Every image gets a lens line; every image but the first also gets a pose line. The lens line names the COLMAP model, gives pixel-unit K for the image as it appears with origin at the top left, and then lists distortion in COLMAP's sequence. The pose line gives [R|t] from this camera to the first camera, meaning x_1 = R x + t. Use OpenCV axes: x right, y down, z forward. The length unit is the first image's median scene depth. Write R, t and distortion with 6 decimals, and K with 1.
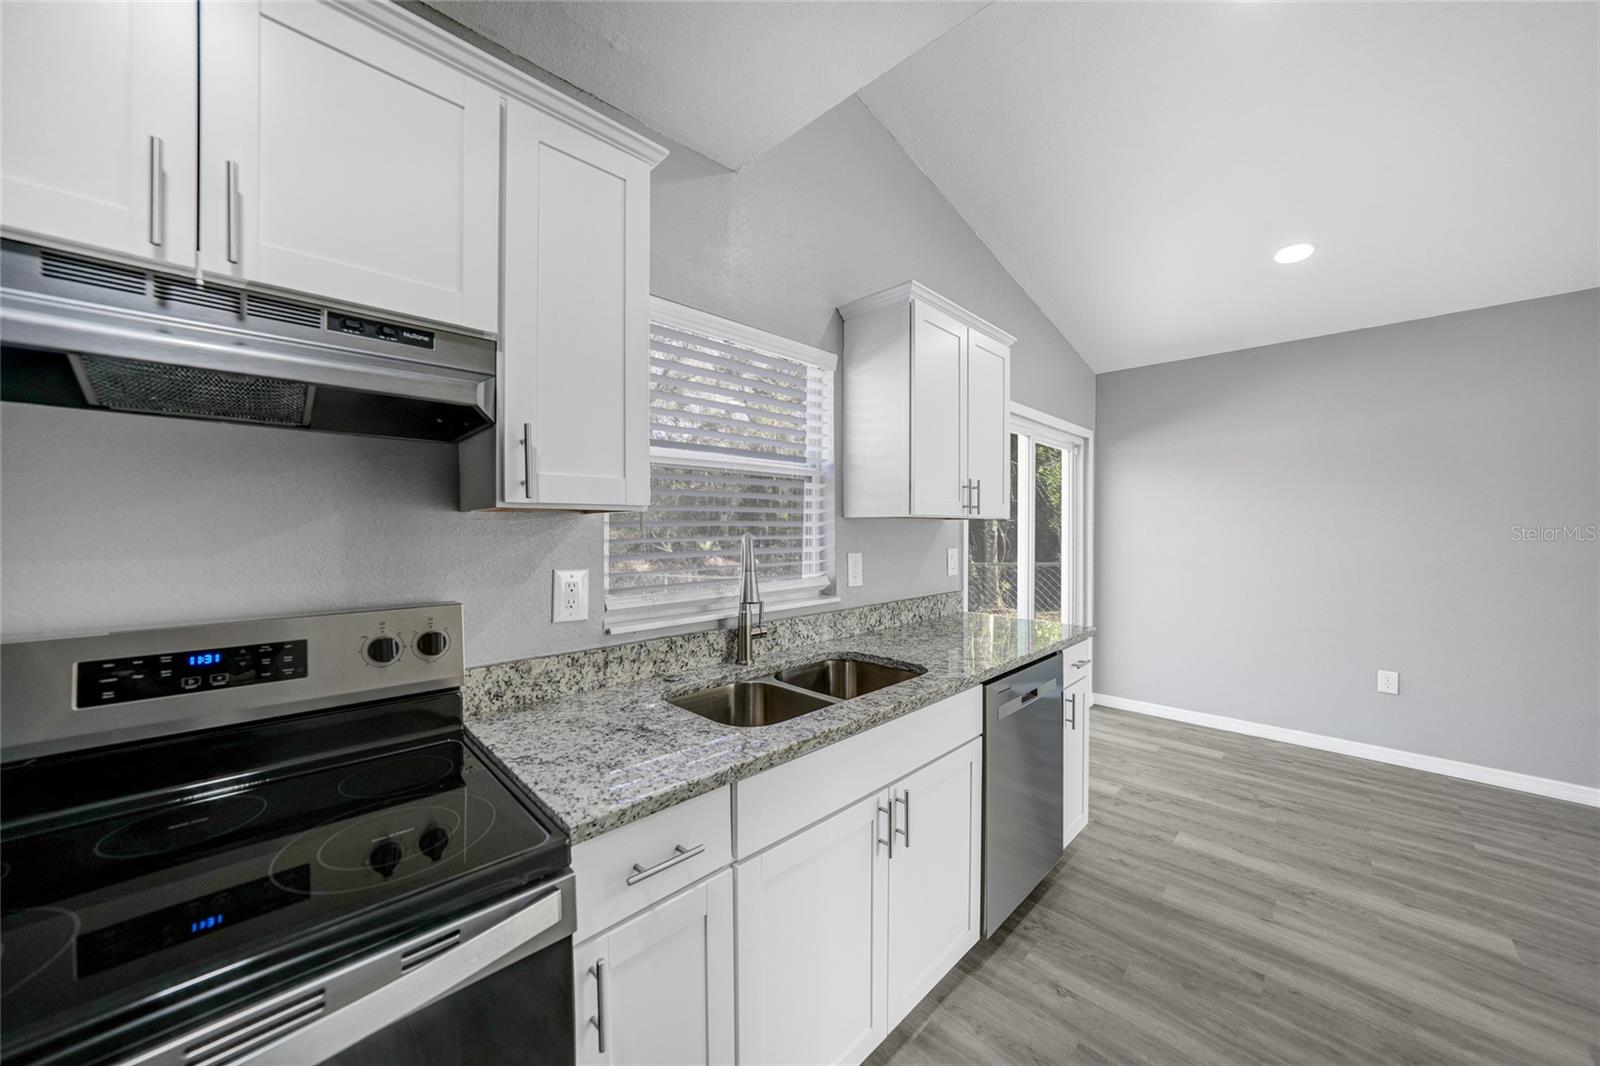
lens RADIAL K [[557.6, 0, 800.0], [0, 557.6, 533.0], [0, 0, 1]] dist [-0.026649, 0.005696]
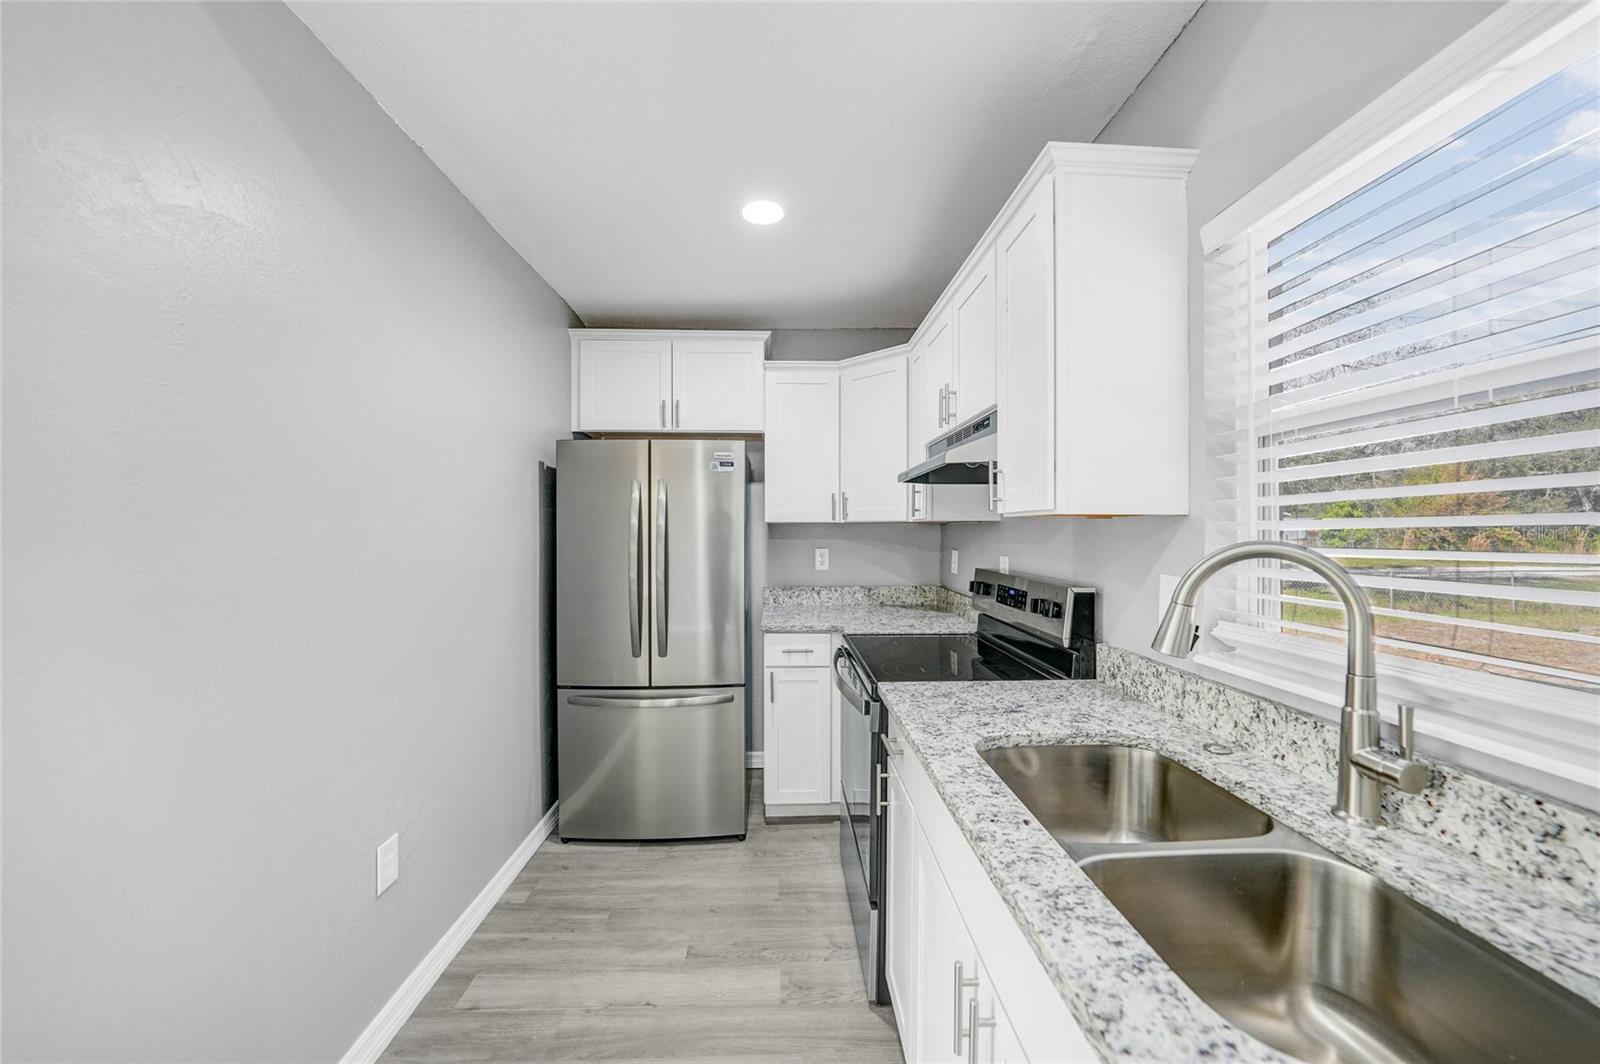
lens RADIAL K [[557.6, 0, 800.0], [0, 557.6, 532.0], [0, 0, 1]] dist [-0.026649, 0.005696]
pose [[-0.674202, 0.005965, -0.738523, 0.735531], [-0.003531, 0.999930, 0.011300, -0.017217], [0.738539, 0.010226, -0.674134, 1.263127]]
